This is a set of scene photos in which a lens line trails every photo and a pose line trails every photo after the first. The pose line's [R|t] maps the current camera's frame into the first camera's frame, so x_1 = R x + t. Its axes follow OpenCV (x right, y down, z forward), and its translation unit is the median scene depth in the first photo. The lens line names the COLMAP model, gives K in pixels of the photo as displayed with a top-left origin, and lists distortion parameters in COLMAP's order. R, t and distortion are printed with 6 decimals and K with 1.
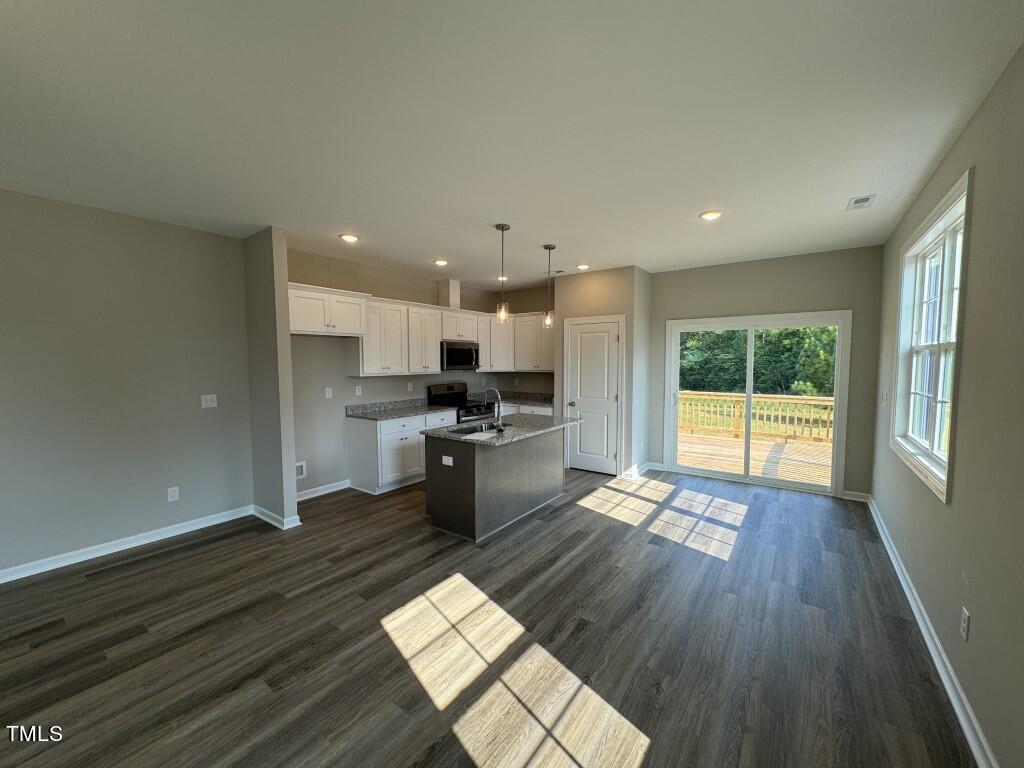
lens RADIAL K [[407.3, 0, 511.4], [0, 407.3, 383.1], [0, 0, 1]] dist [-0.002373, 0.000441]
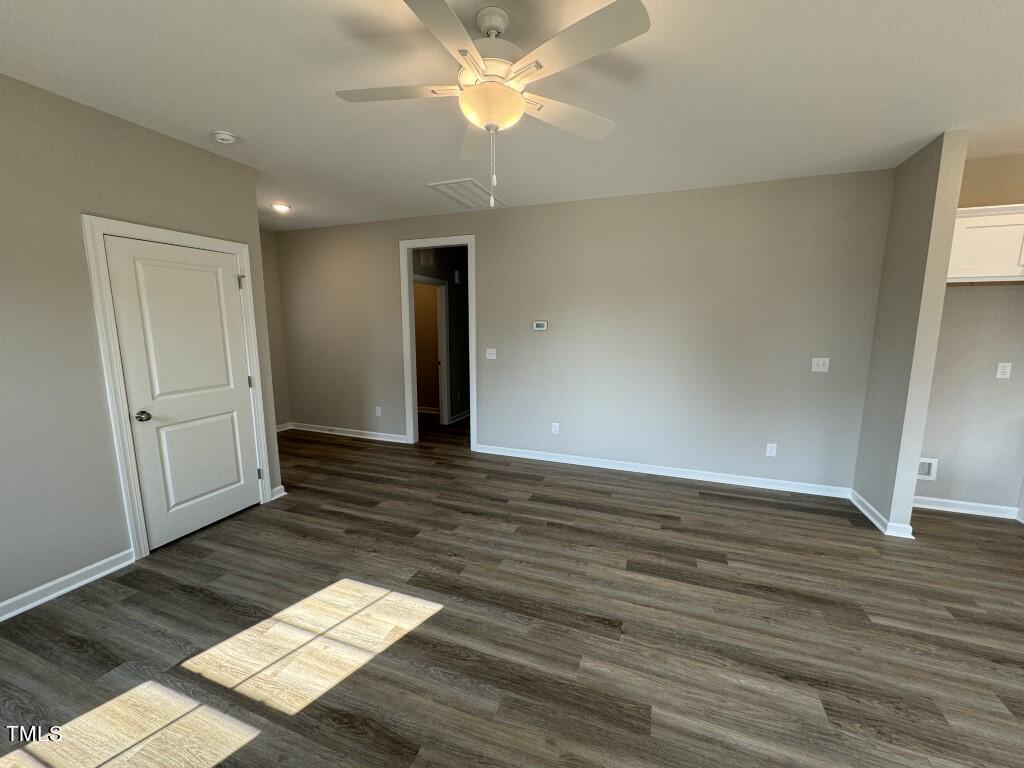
lens RADIAL K [[407.3, 0, 510.3], [0, 407.3, 385.7], [0, 0, 1]] dist [-0.002373, 0.000441]
pose [[0.261257, 0.148700, -0.953747, -0.030978], [-0.056827, 0.988719, 0.138586, 0.002842], [0.963595, 0.017992, 0.266760, 0.065776]]
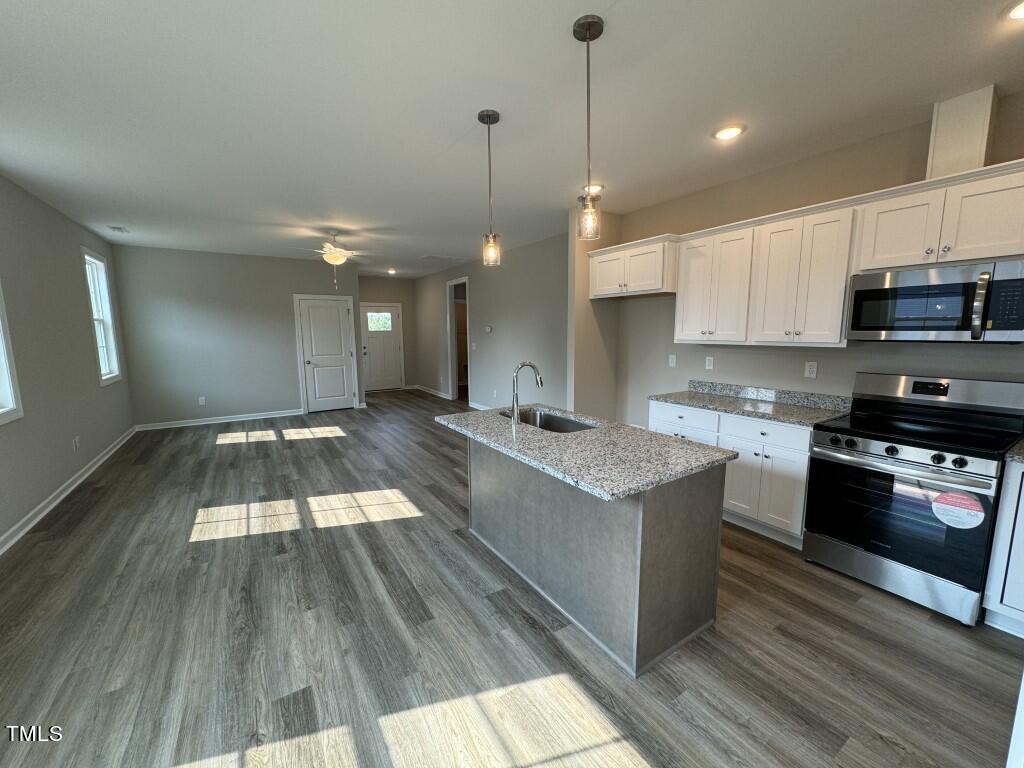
lens RADIAL K [[407.3, 0, 511.7], [0, 407.3, 385.3], [0, 0, 1]] dist [-0.002373, 0.000441]
pose [[-0.363035, 0.129325, -0.922757, 0.549913], [-0.046807, 0.986540, 0.156679, -0.050568], [0.930599, 0.100072, -0.352095, 1.146019]]
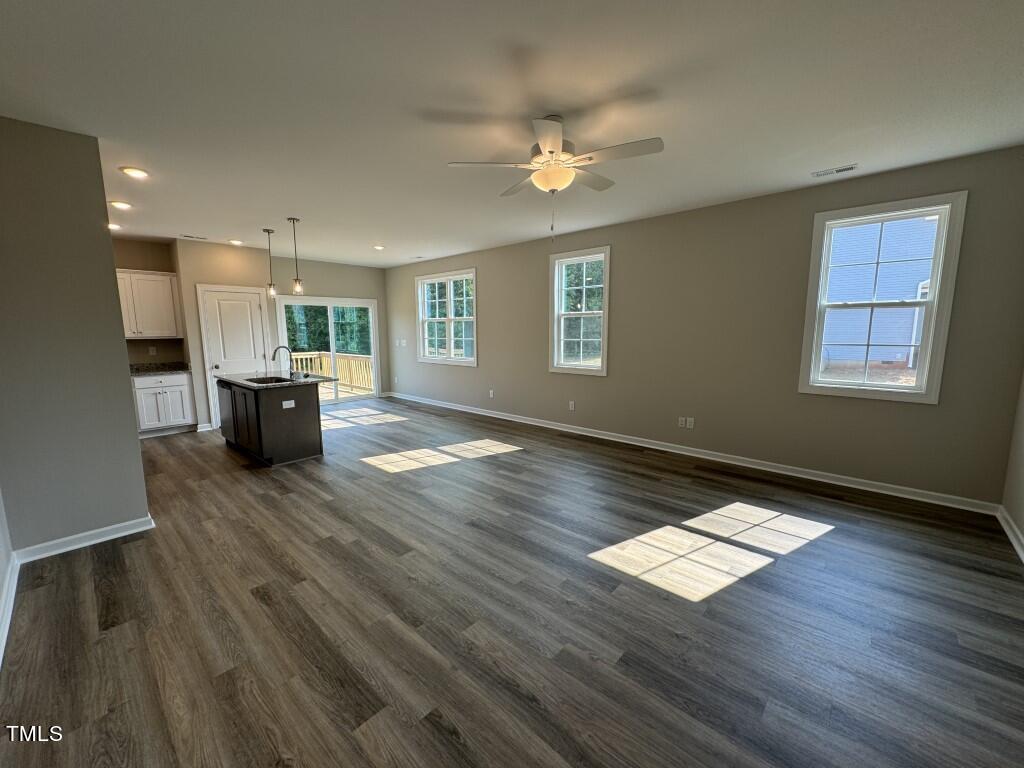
lens RADIAL K [[407.3, 0, 511.4], [0, 407.3, 385.7], [0, 0, 1]] dist [-0.002373, 0.000441]
pose [[0.115535, -0.137936, 0.983679, -1.130452], [0.063434, 0.989314, 0.131276, 0.013063], [-0.991276, 0.047232, 0.123050, 0.154078]]
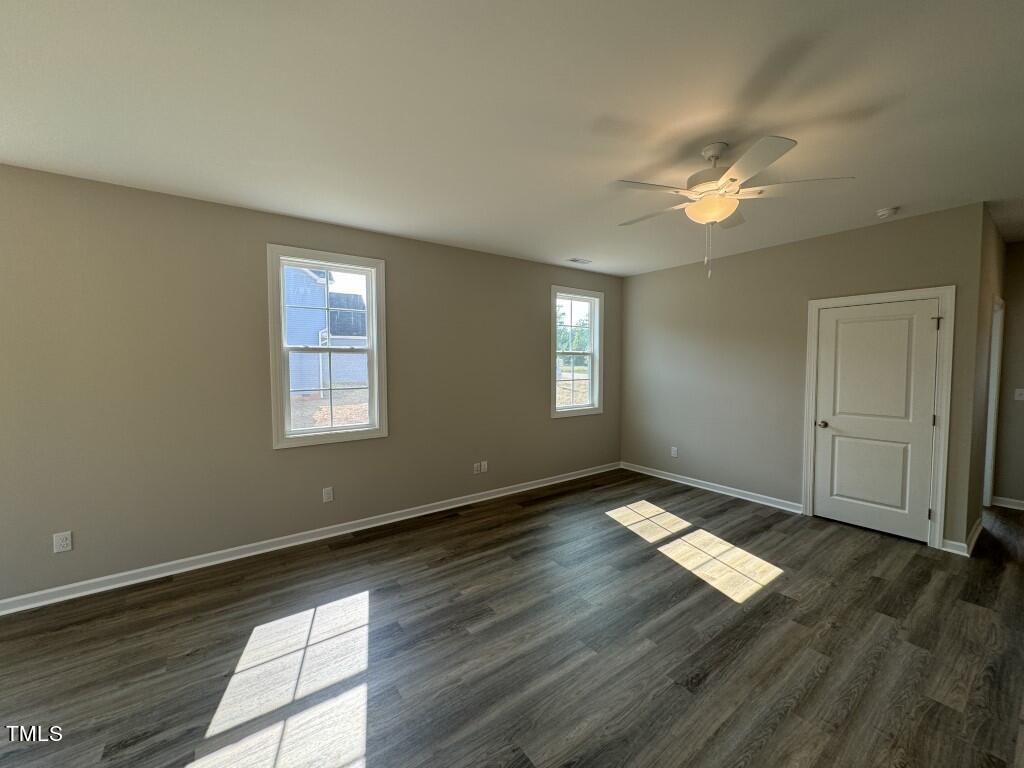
lens RADIAL K [[407.3, 0, 511.3], [0, 407.3, 386.2], [0, 0, 1]] dist [-0.002373, 0.000441]
pose [[-0.951137, -0.012357, 0.308523, -0.379261], [0.022782, 0.993667, 0.110031, -0.039442], [-0.307929, 0.111683, -0.944832, 0.798248]]
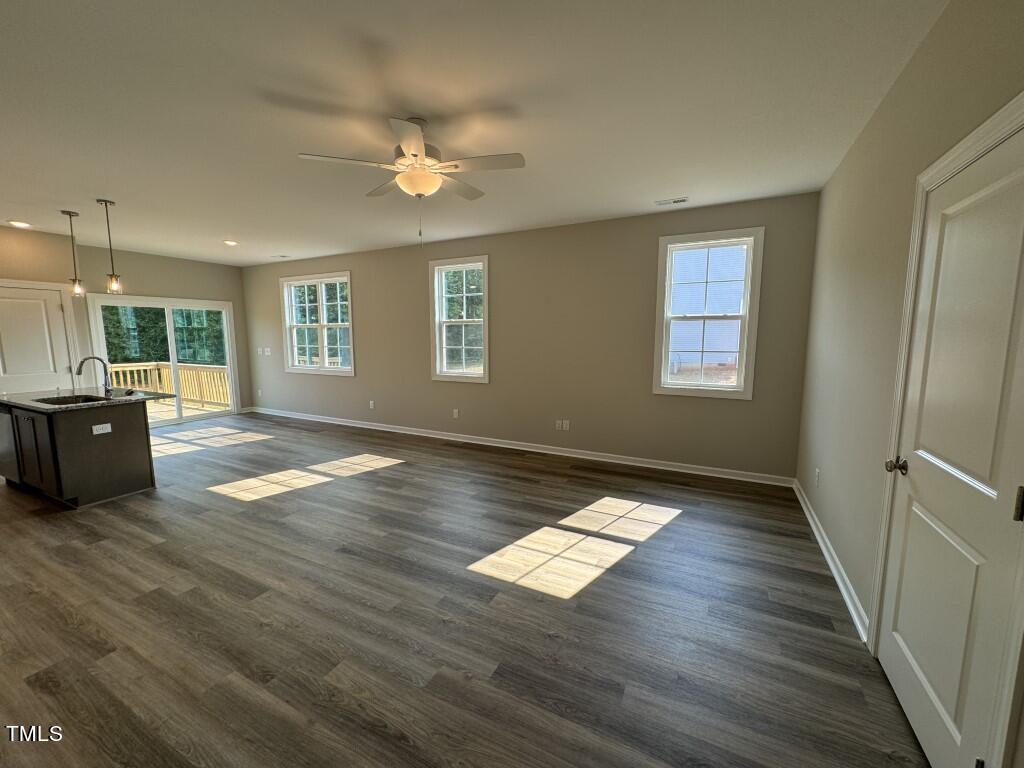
lens RADIAL K [[407.3, 0, 511.9], [0, 407.3, 385.4], [0, 0, 1]] dist [-0.002373, 0.000441]
pose [[-0.150687, -0.120467, 0.981214, -1.116966], [0.058754, 0.989702, 0.130532, 0.012267], [-0.986834, 0.077320, -0.142057, 0.125776]]
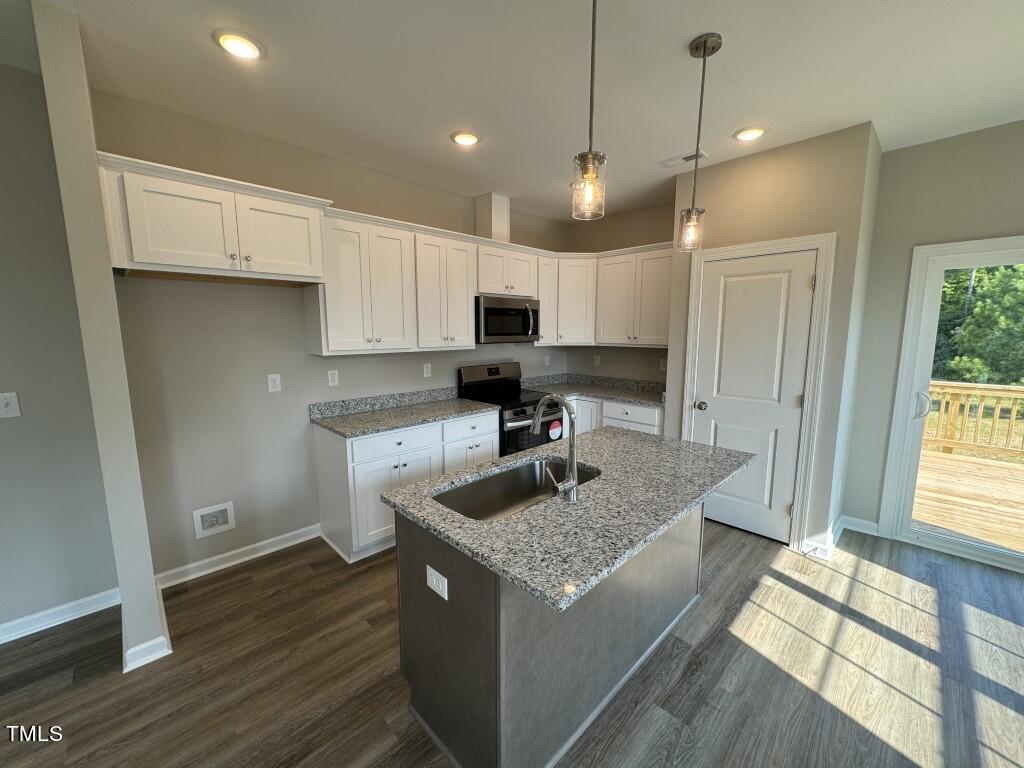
lens RADIAL K [[407.3, 0, 512.1], [0, 407.3, 384.1], [0, 0, 1]] dist [-0.002373, 0.000441]
pose [[0.985768, 0.023445, -0.166467, -0.021917], [-0.010433, 0.996851, 0.078611, -0.027444], [0.167786, -0.075755, 0.982908, 0.563397]]
